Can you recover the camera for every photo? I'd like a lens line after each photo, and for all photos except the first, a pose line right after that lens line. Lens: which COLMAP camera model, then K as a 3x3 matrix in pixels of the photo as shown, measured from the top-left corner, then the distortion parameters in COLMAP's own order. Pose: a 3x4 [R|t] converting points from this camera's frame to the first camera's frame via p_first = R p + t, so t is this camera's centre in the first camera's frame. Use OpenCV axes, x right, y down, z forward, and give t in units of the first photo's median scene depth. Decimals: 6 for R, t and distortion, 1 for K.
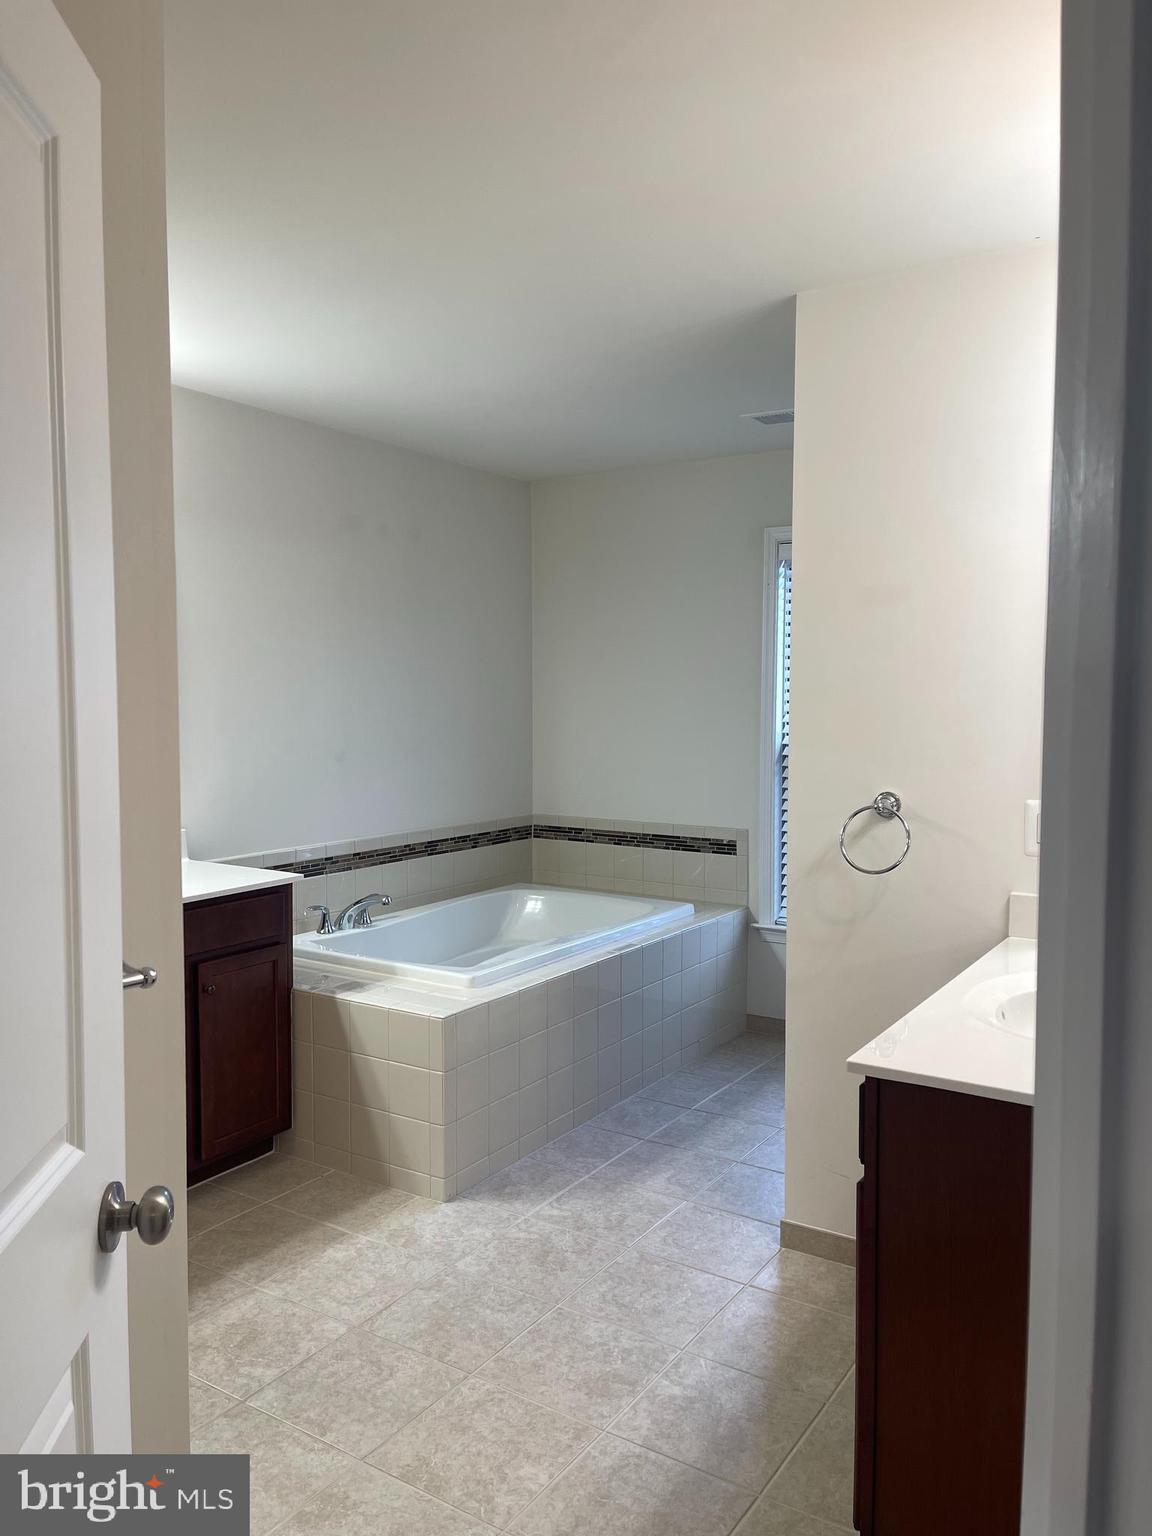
lens RADIAL K [[1162.2, 0, 577.3], [0, 1162.2, 770.1], [0, 0, 1]] dist [0.072216, -0.088339]
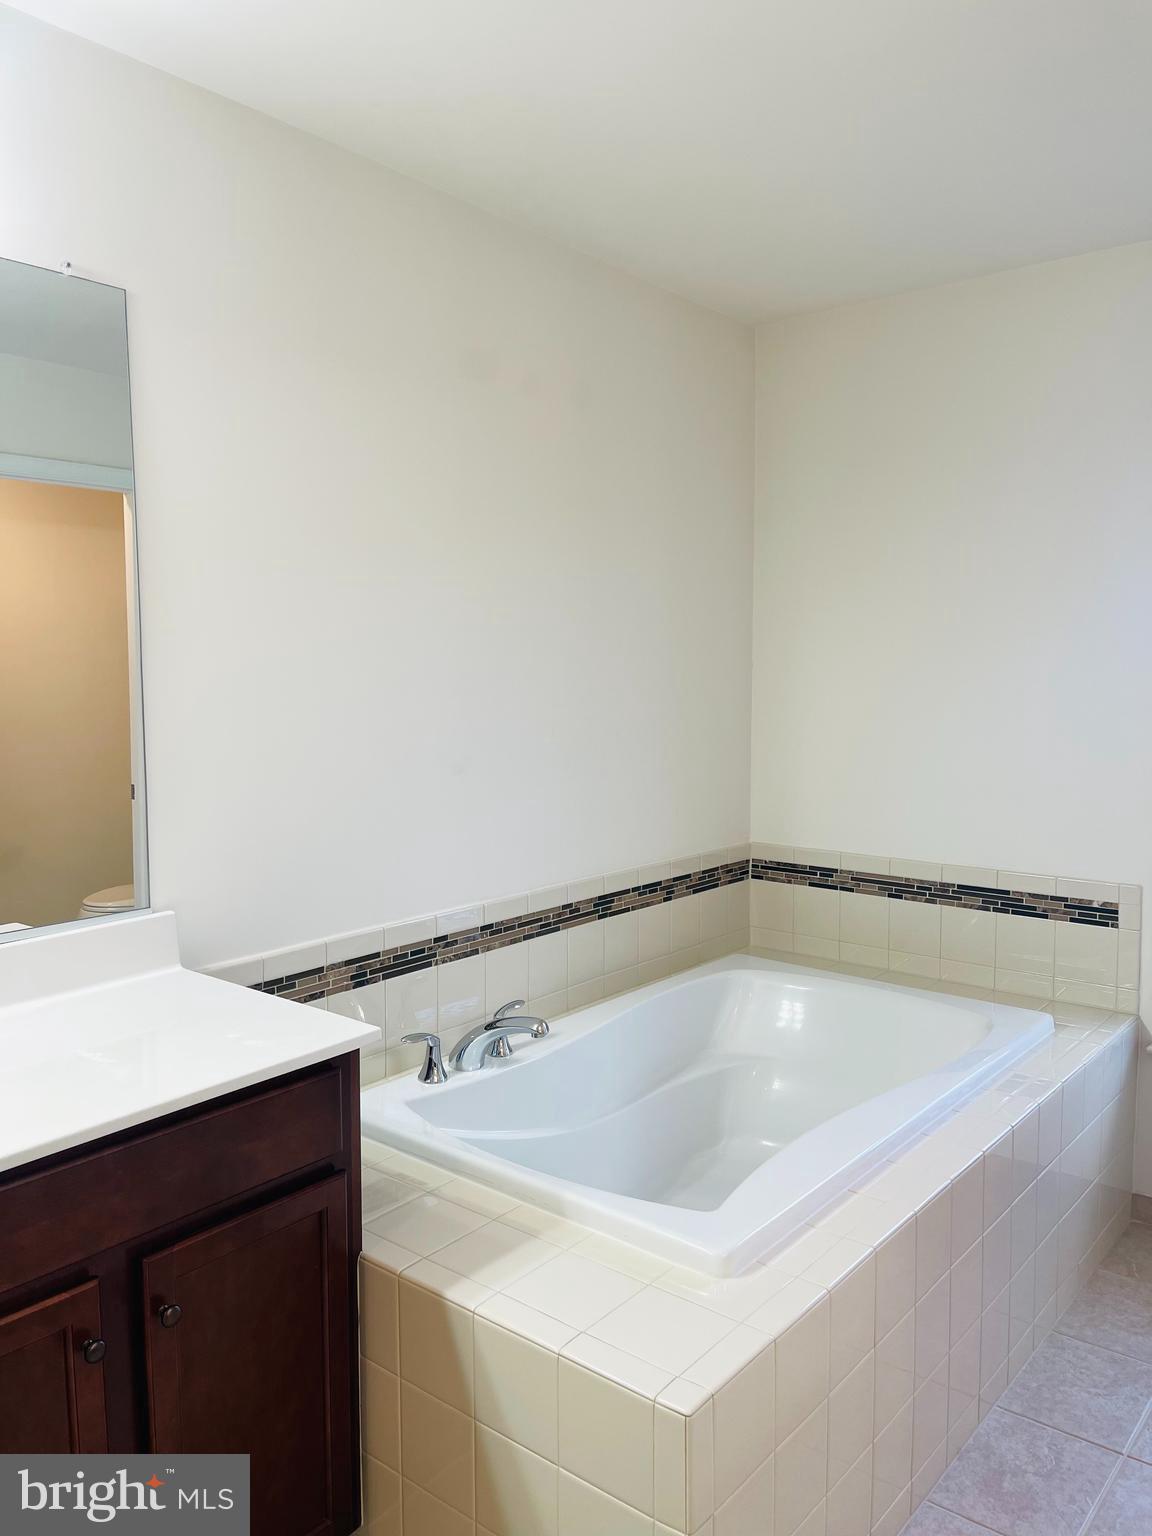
lens RADIAL K [[1162.2, 0, 574.4], [0, 1162.2, 769.3], [0, 0, 1]] dist [0.072216, -0.088339]
pose [[0.993828, 0.004604, -0.110833, -0.071637], [-0.001964, 0.999712, 0.023919, -0.021184], [0.110911, -0.023553, 0.993551, 0.375828]]
